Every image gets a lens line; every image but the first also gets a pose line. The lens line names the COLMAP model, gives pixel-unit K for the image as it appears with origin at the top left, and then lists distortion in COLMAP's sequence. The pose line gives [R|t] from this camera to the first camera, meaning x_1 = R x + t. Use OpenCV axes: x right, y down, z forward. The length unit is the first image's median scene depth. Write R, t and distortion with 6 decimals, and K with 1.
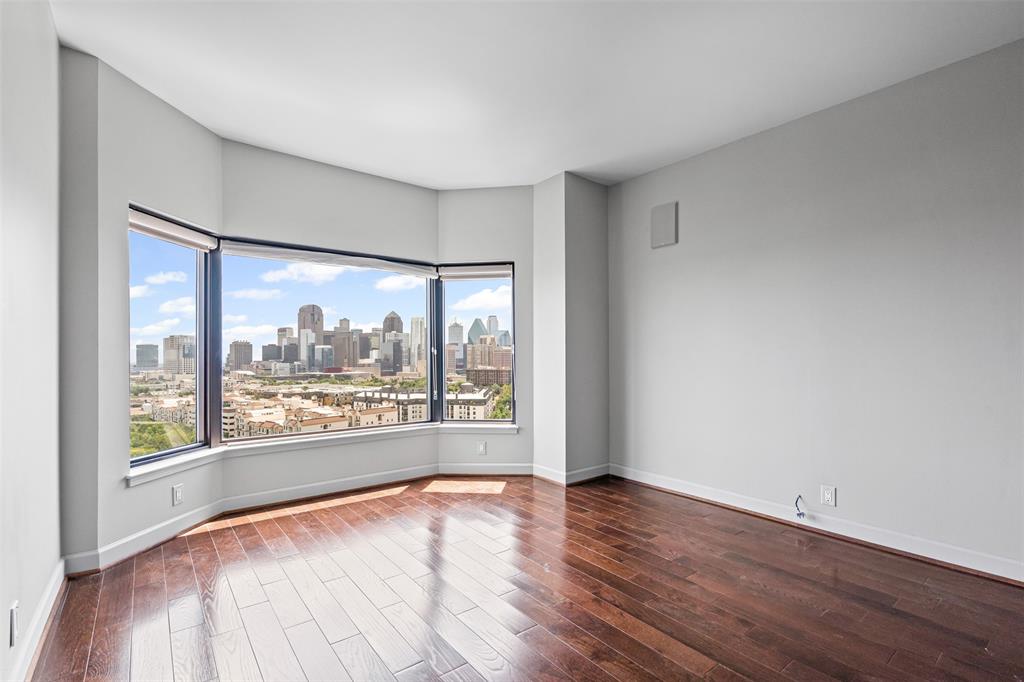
lens RADIAL K [[467.1, 0, 513.8], [0, 467.1, 354.7], [0, 0, 1]] dist [-0.000246, -0.000016]
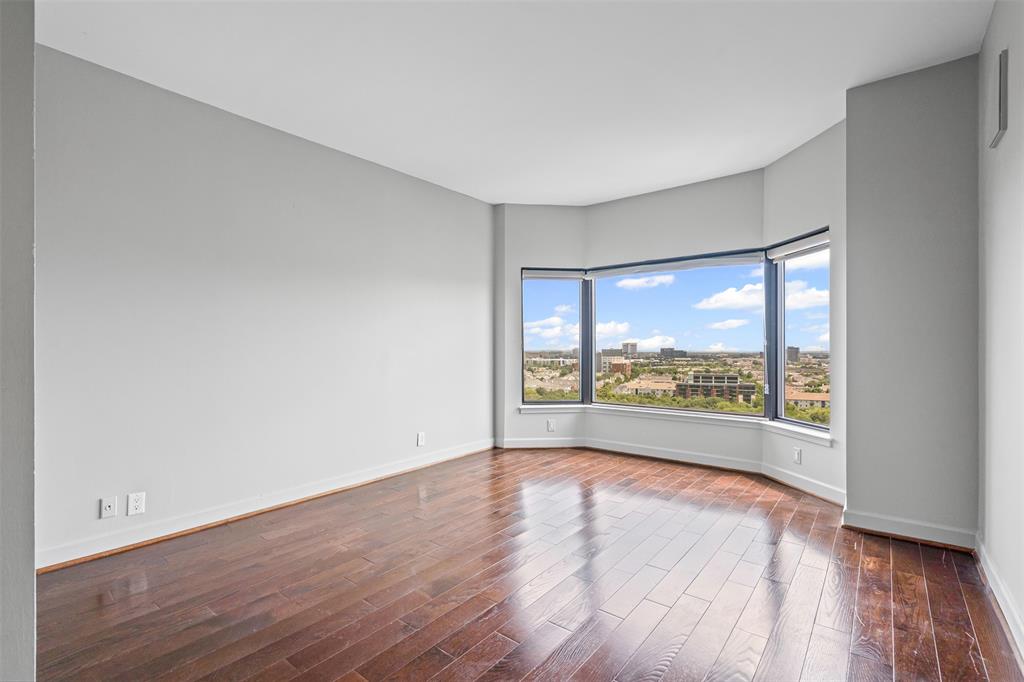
lens RADIAL K [[467.1, 0, 513.8], [0, 467.1, 354.7], [0, 0, 1]] dist [-0.000246, -0.000016]
pose [[0.228330, 0.017926, -0.973419, 0.643577], [0.005294, 0.999793, 0.019653, -0.003256], [0.973569, -0.009641, 0.228188, 0.308180]]
